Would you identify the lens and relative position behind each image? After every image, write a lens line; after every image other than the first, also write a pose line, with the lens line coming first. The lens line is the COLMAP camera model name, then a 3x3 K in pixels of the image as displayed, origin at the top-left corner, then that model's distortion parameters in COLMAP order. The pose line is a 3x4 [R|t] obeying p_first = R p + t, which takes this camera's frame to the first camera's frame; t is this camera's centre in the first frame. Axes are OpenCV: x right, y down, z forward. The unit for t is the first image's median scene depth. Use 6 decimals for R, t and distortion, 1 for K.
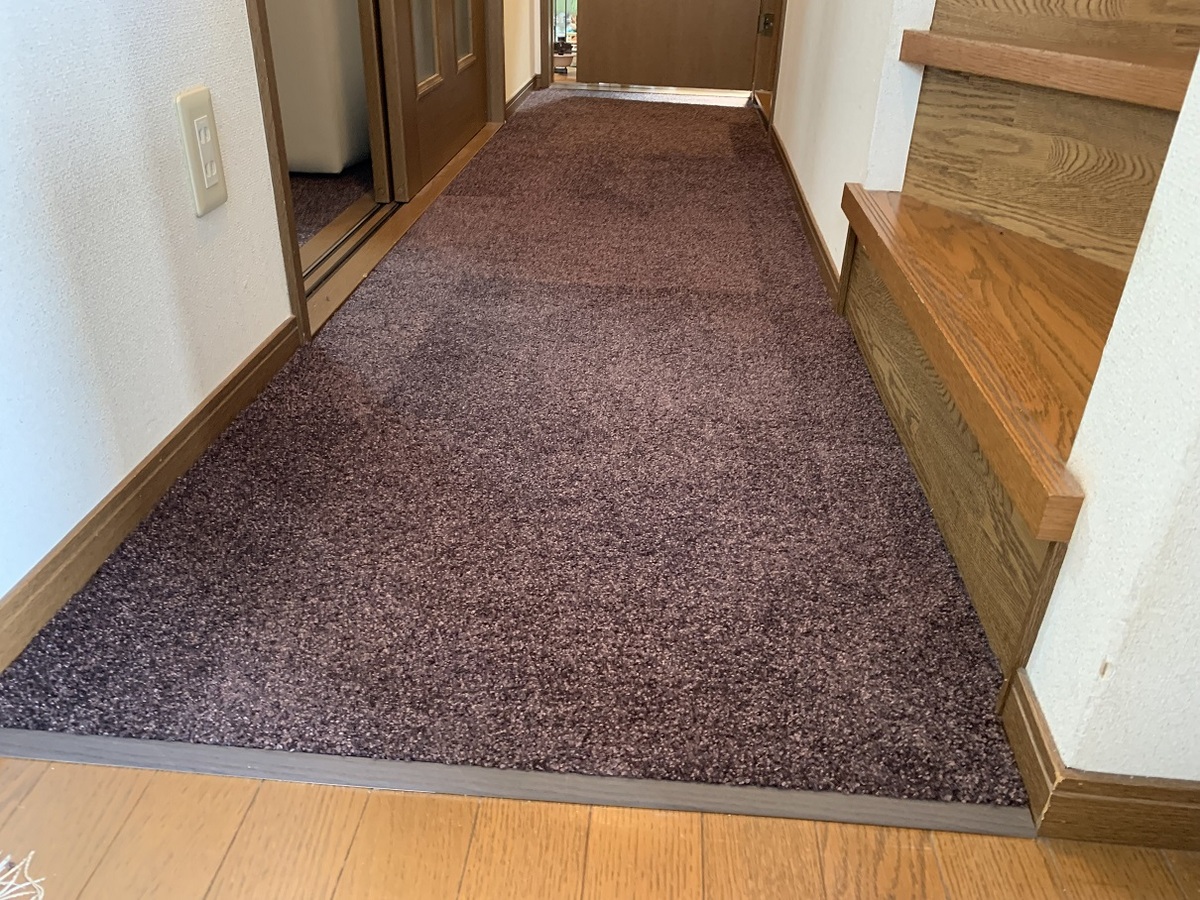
lens RADIAL K [[920.7, 0, 605.7], [0, 920.7, 455.5], [0, 0, 1]] dist [-0.011668, -0.002479]
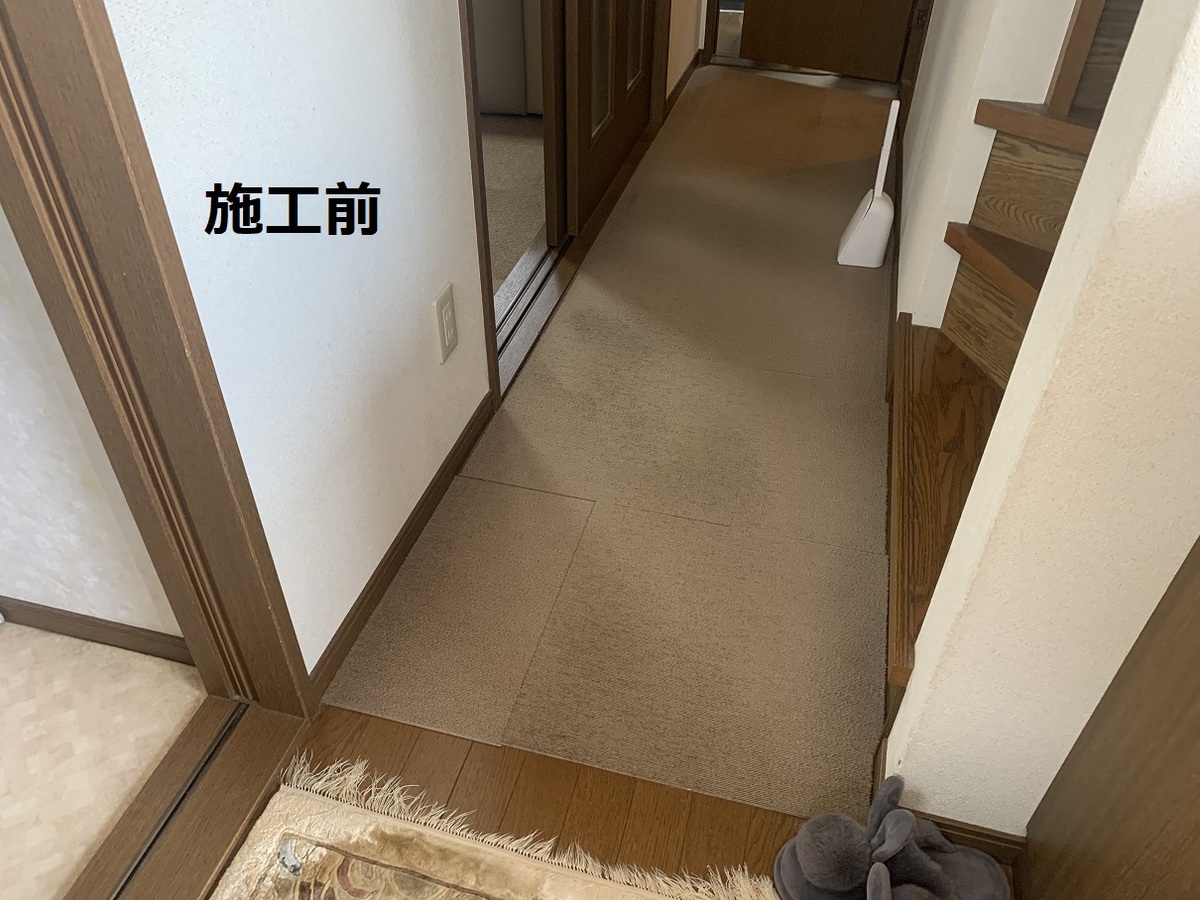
lens RADIAL K [[920.7, 0, 596.4], [0, 920.7, 444.3], [0, 0, 1]] dist [-0.011668, -0.002479]
pose [[0.981774, 0.104534, -0.158724, 0.070092], [-0.077478, 0.982739, 0.167991, -0.331403], [0.173545, -0.152632, 0.972926, -0.421450]]
